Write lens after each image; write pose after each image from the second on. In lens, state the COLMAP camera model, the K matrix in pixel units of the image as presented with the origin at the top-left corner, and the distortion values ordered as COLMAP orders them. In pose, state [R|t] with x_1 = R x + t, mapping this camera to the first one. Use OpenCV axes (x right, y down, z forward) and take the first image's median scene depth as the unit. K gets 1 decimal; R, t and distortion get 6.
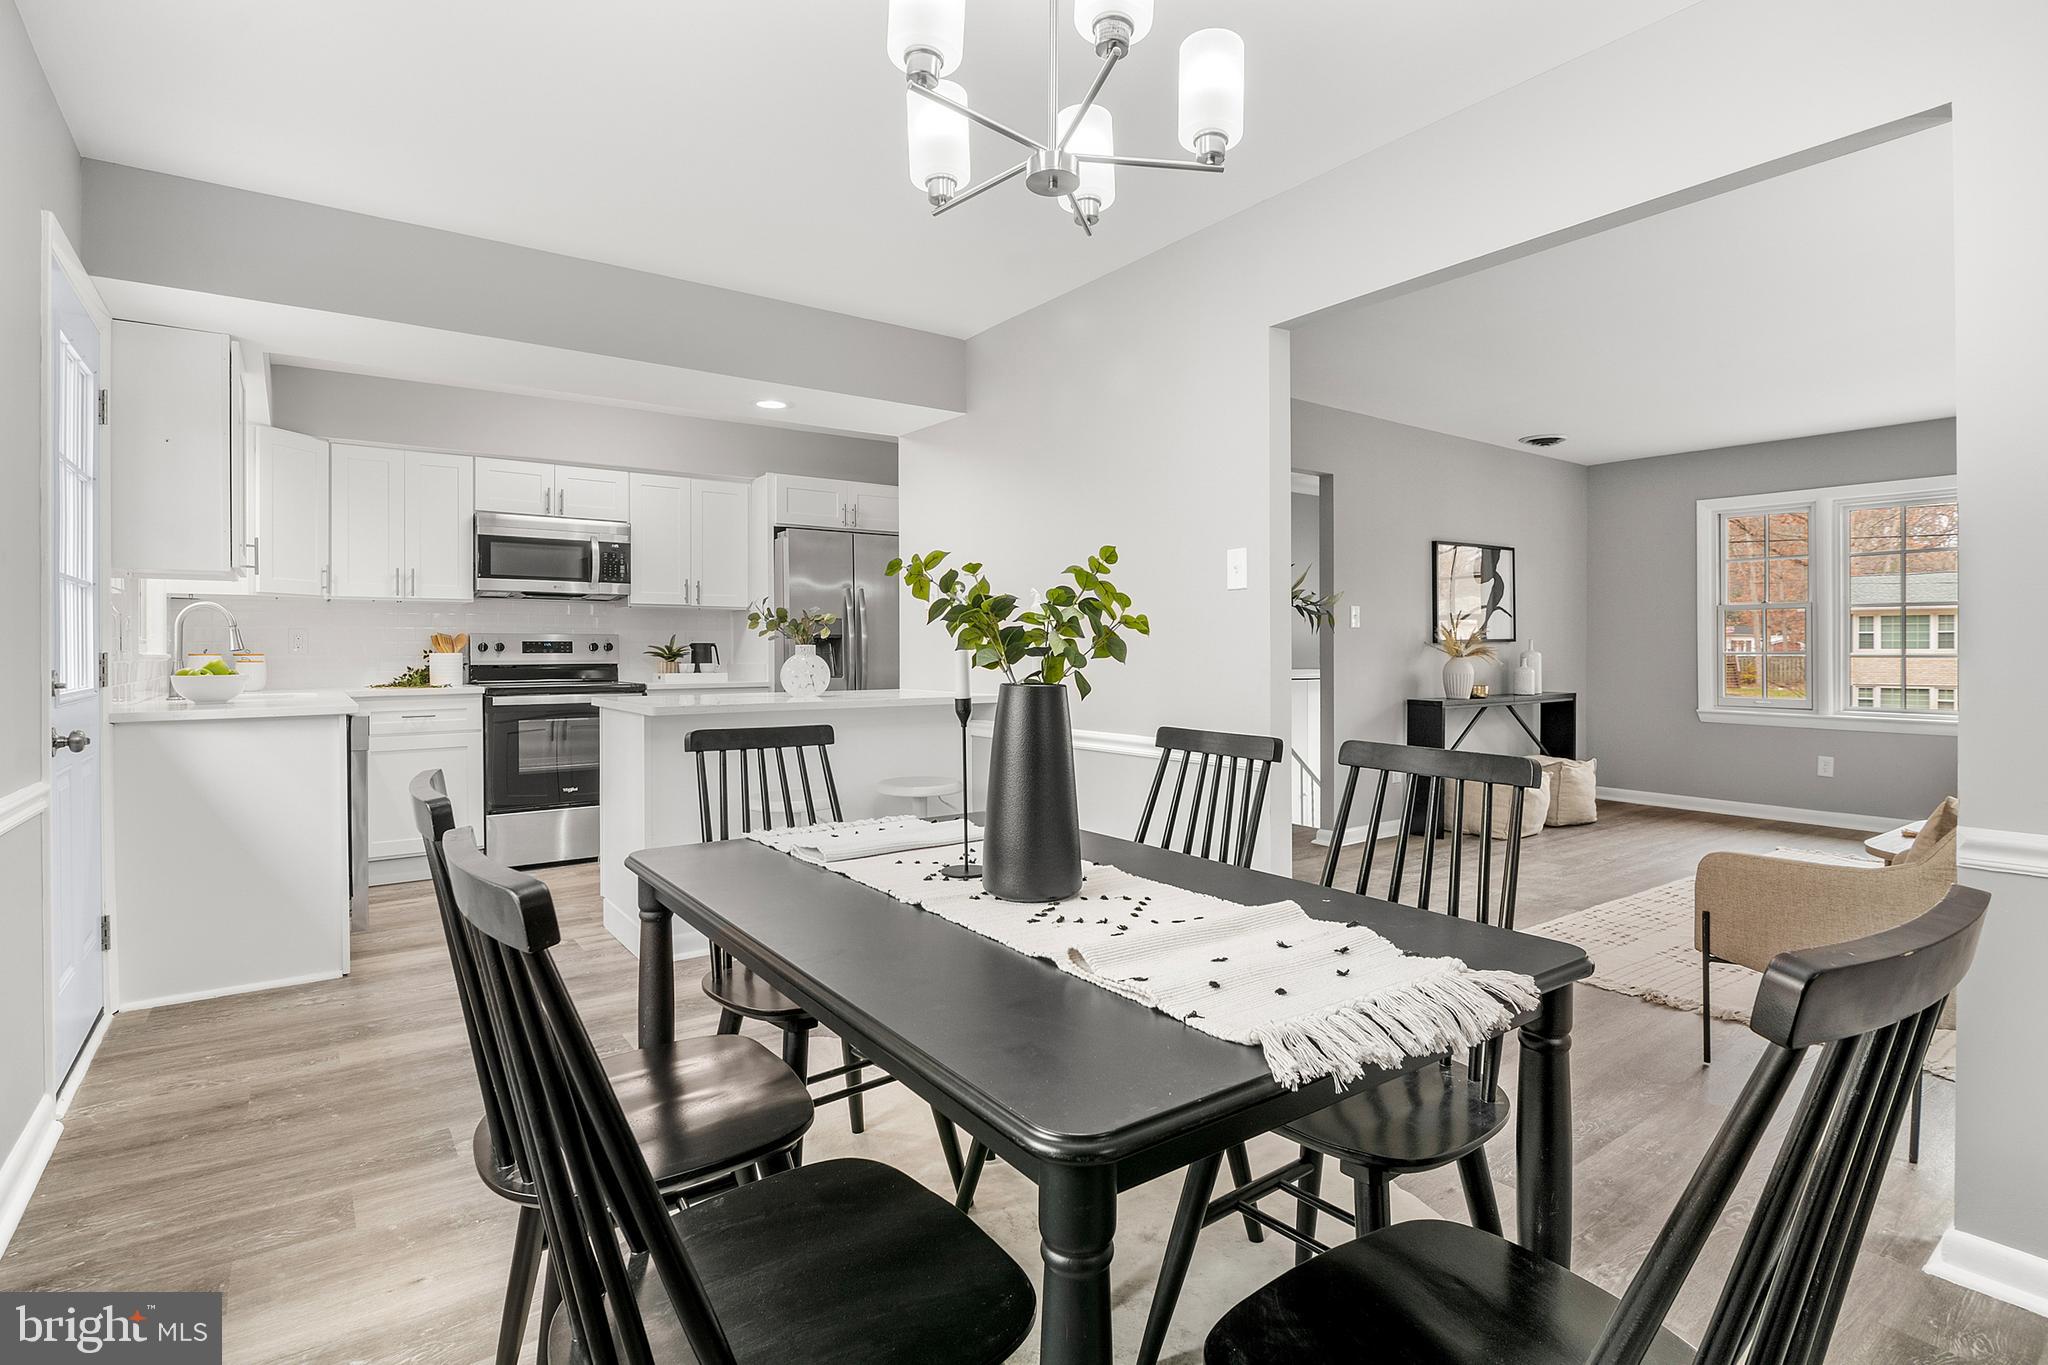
lens RADIAL K [[998.7, 0, 1038.2], [0, 998.7, 658.2], [0, 0, 1]] dist [-0.006451, -0.002555]
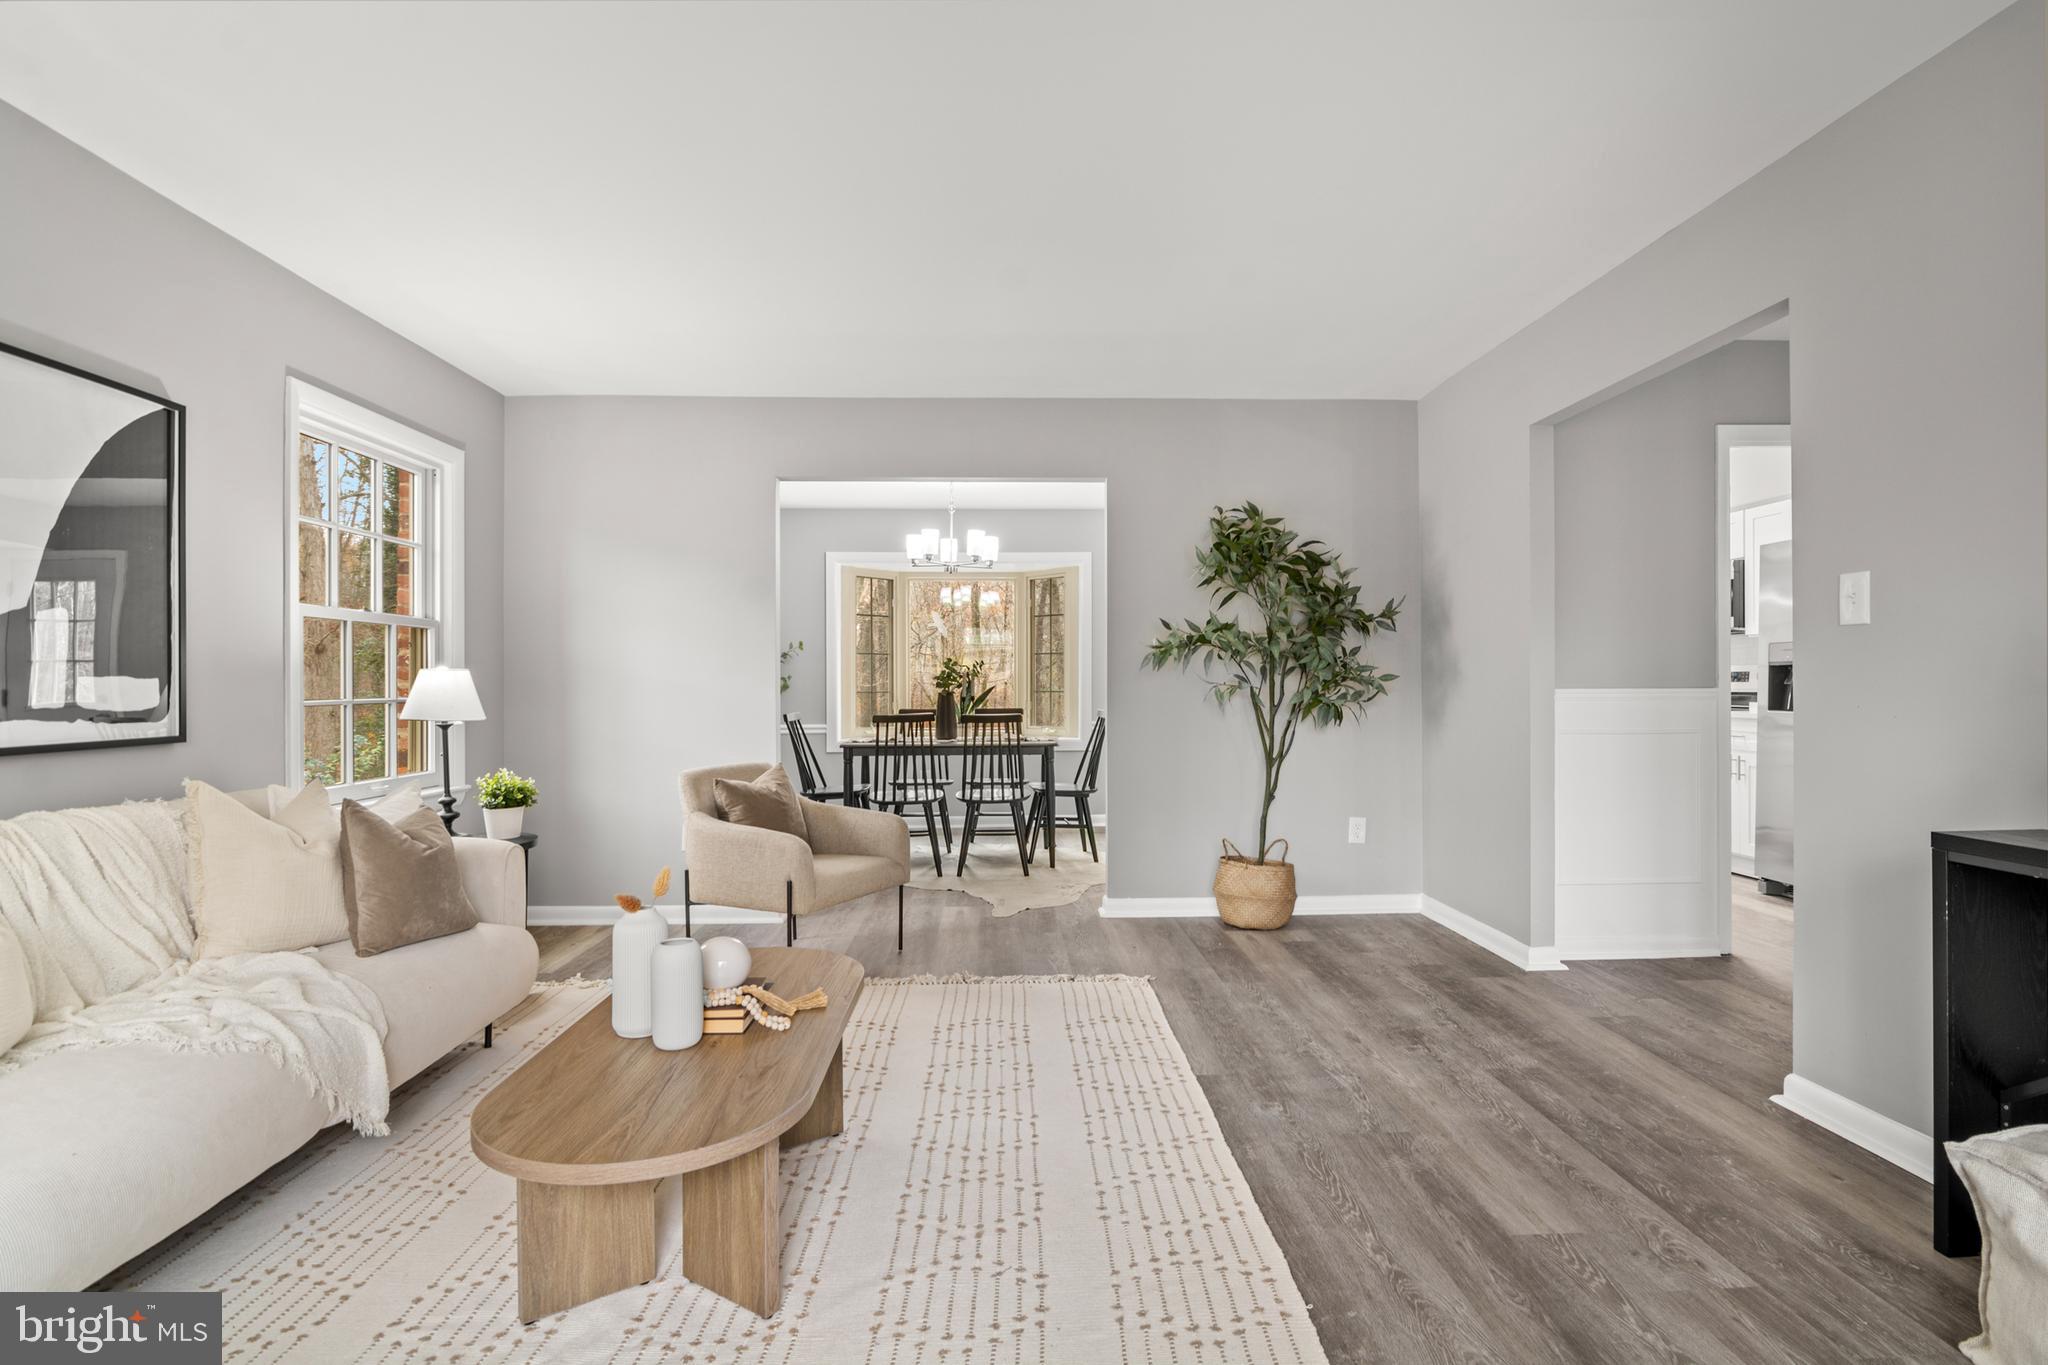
lens RADIAL K [[998.7, 0, 1029.2], [0, 998.7, 683.8], [0, 0, 1]] dist [-0.006451, -0.002555]
pose [[-0.567142, 0.003767, -0.823611, 0.782500], [-0.000449, 0.999988, 0.004883, -0.006972], [0.823620, 0.003139, -0.567133, 0.867940]]
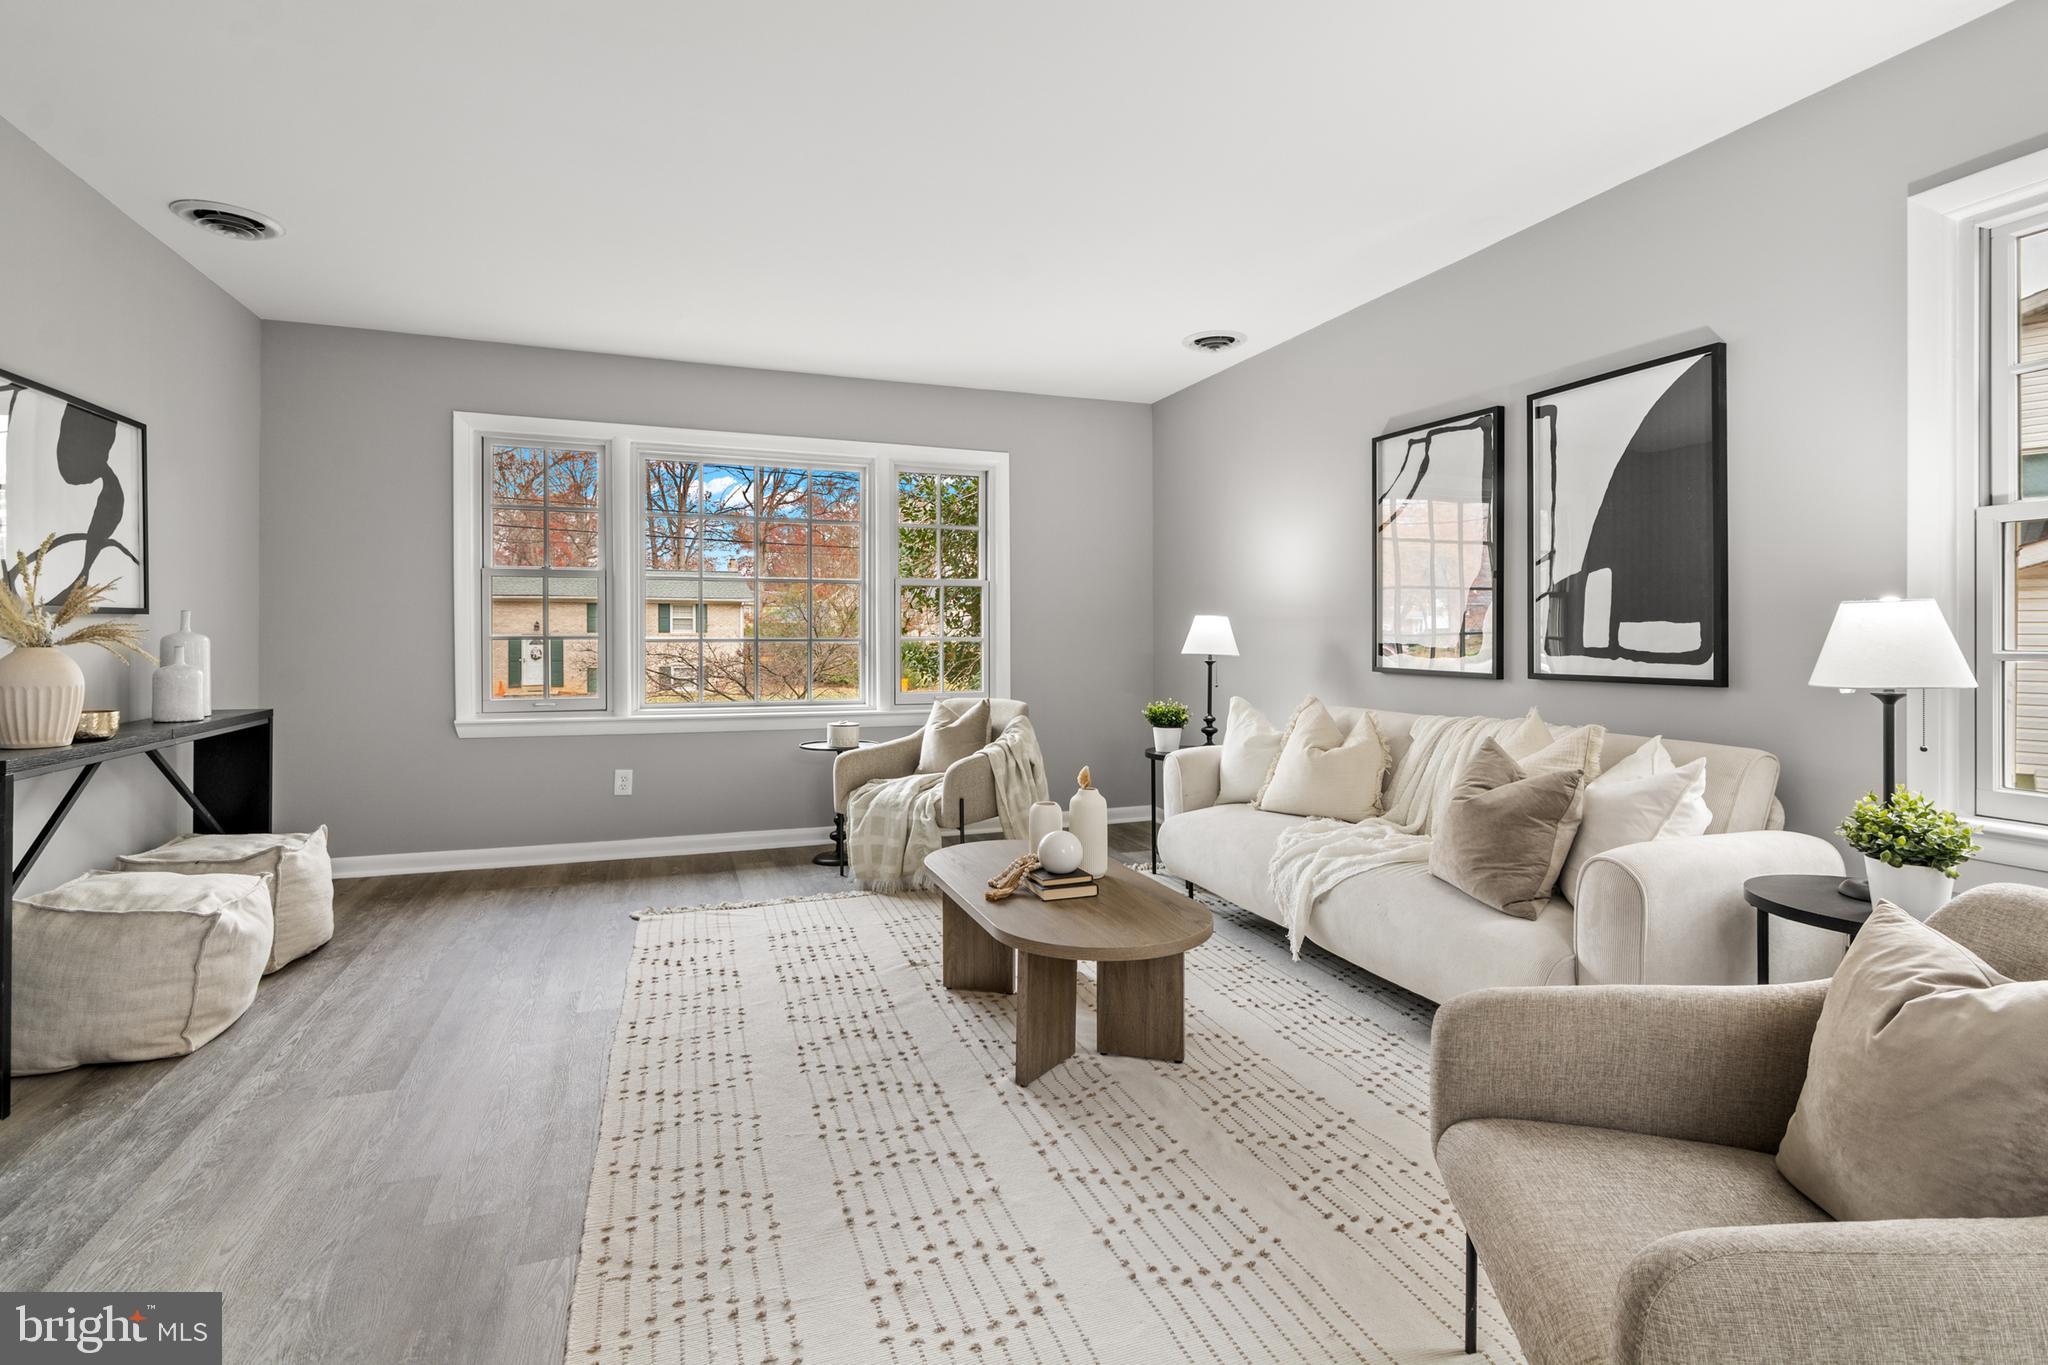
lens RADIAL K [[998.7, 0, 1053.7], [0, 998.7, 629.8], [0, 0, 1]] dist [-0.006451, -0.002555]
pose [[0.261623, 0.007387, 0.965142, 0.129581], [0.006456, 0.999935, -0.009403, -0.001103], [-0.965149, 0.008691, 0.261558, 0.468283]]
